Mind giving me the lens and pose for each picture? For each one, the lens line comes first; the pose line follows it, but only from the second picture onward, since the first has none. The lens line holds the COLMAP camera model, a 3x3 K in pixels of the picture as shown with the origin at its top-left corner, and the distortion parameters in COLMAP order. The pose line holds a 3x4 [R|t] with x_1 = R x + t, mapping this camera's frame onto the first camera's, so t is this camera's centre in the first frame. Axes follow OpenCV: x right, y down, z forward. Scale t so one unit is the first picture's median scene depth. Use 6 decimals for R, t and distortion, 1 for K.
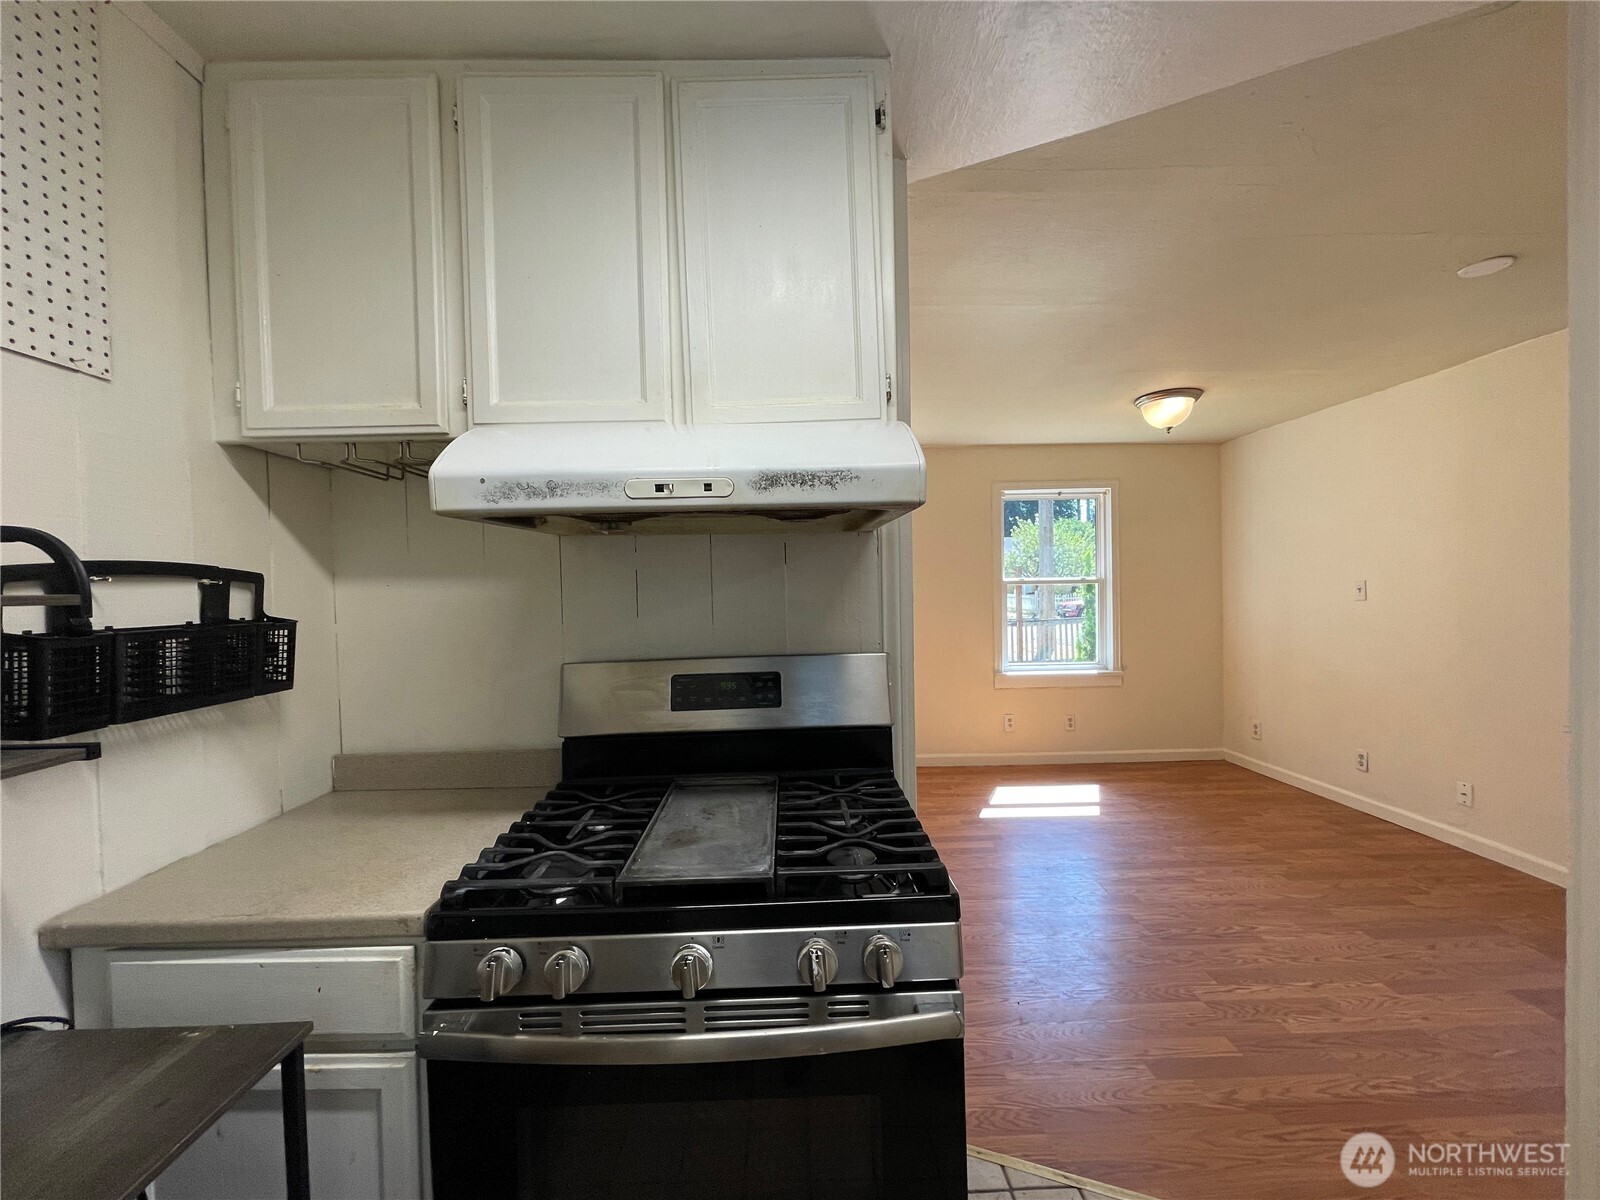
lens RADIAL K [[646.5, 0, 792.2], [0, 646.5, 598.4], [0, 0, 1]] dist [-0.002935, 0.000888]
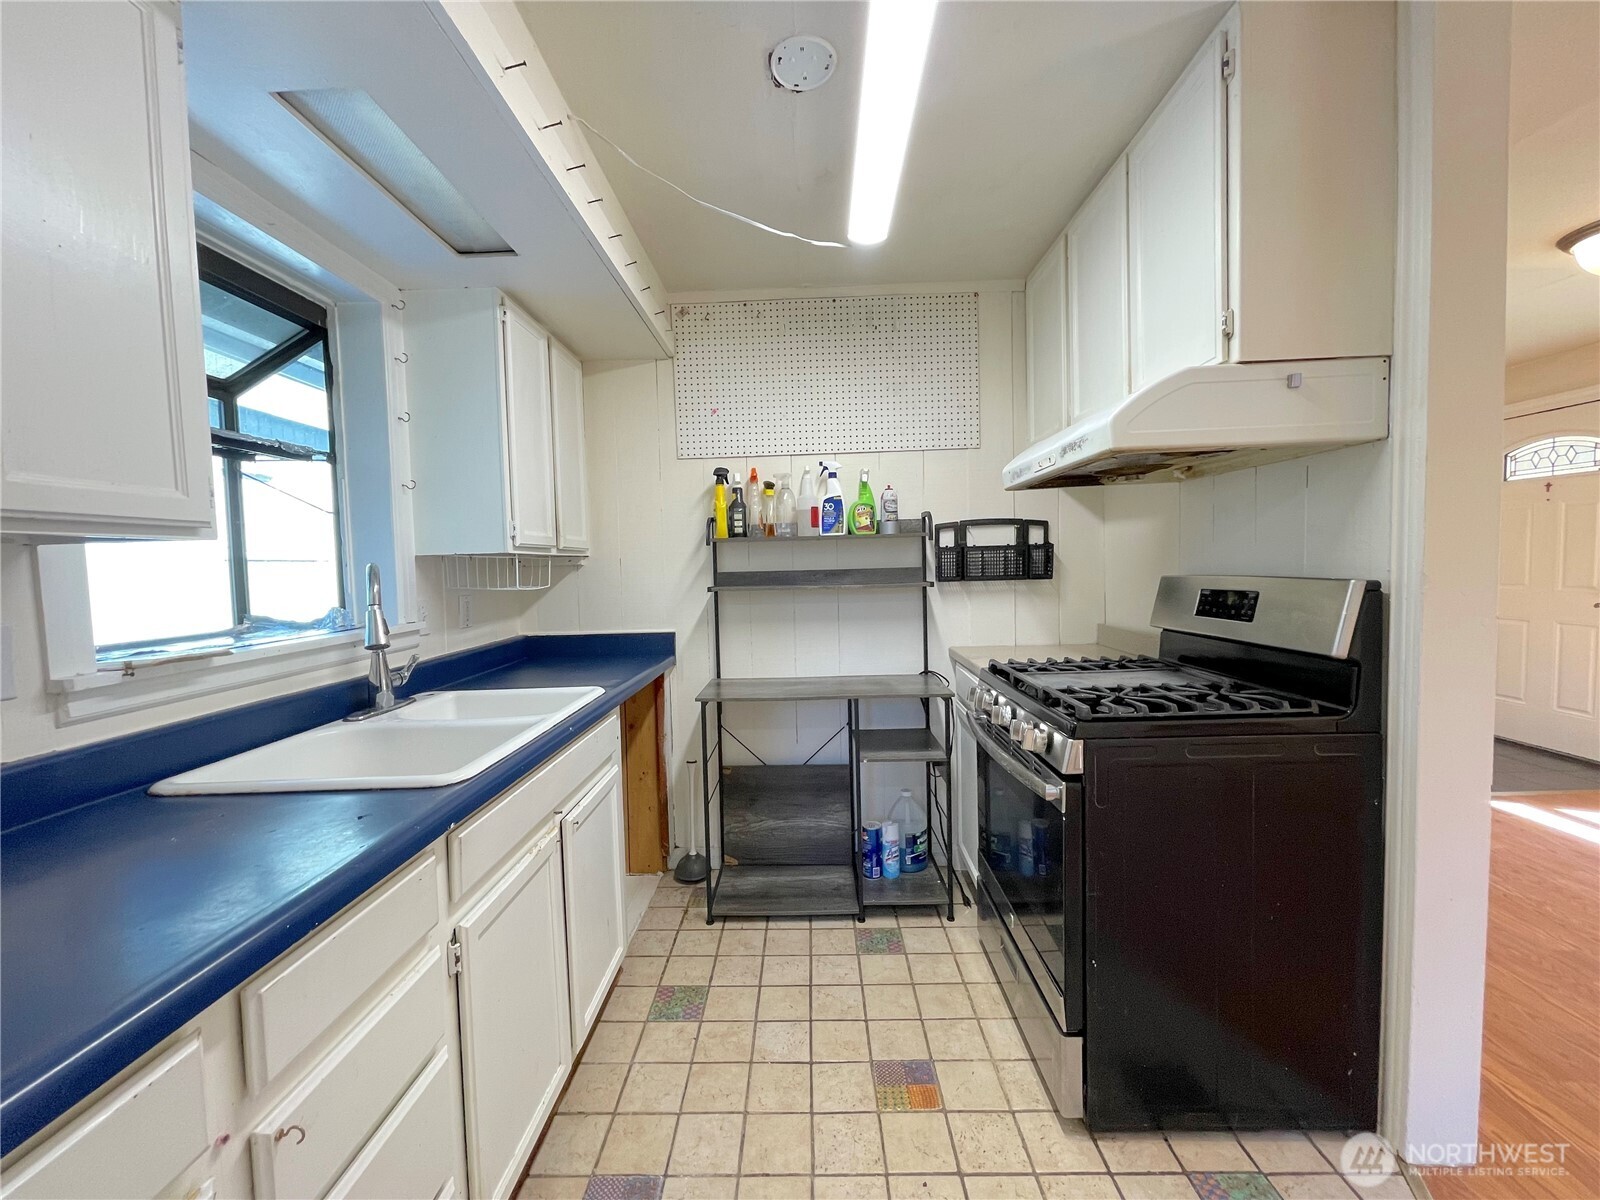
lens RADIAL K [[646.5, 0, 797.4], [0, 646.5, 596.6], [0, 0, 1]] dist [-0.002935, 0.000888]
pose [[-0.032650, 0.079383, -0.996309, 1.493012], [0.014275, 0.996776, 0.078952, 0.033758], [0.999365, -0.011644, -0.033678, 0.352057]]
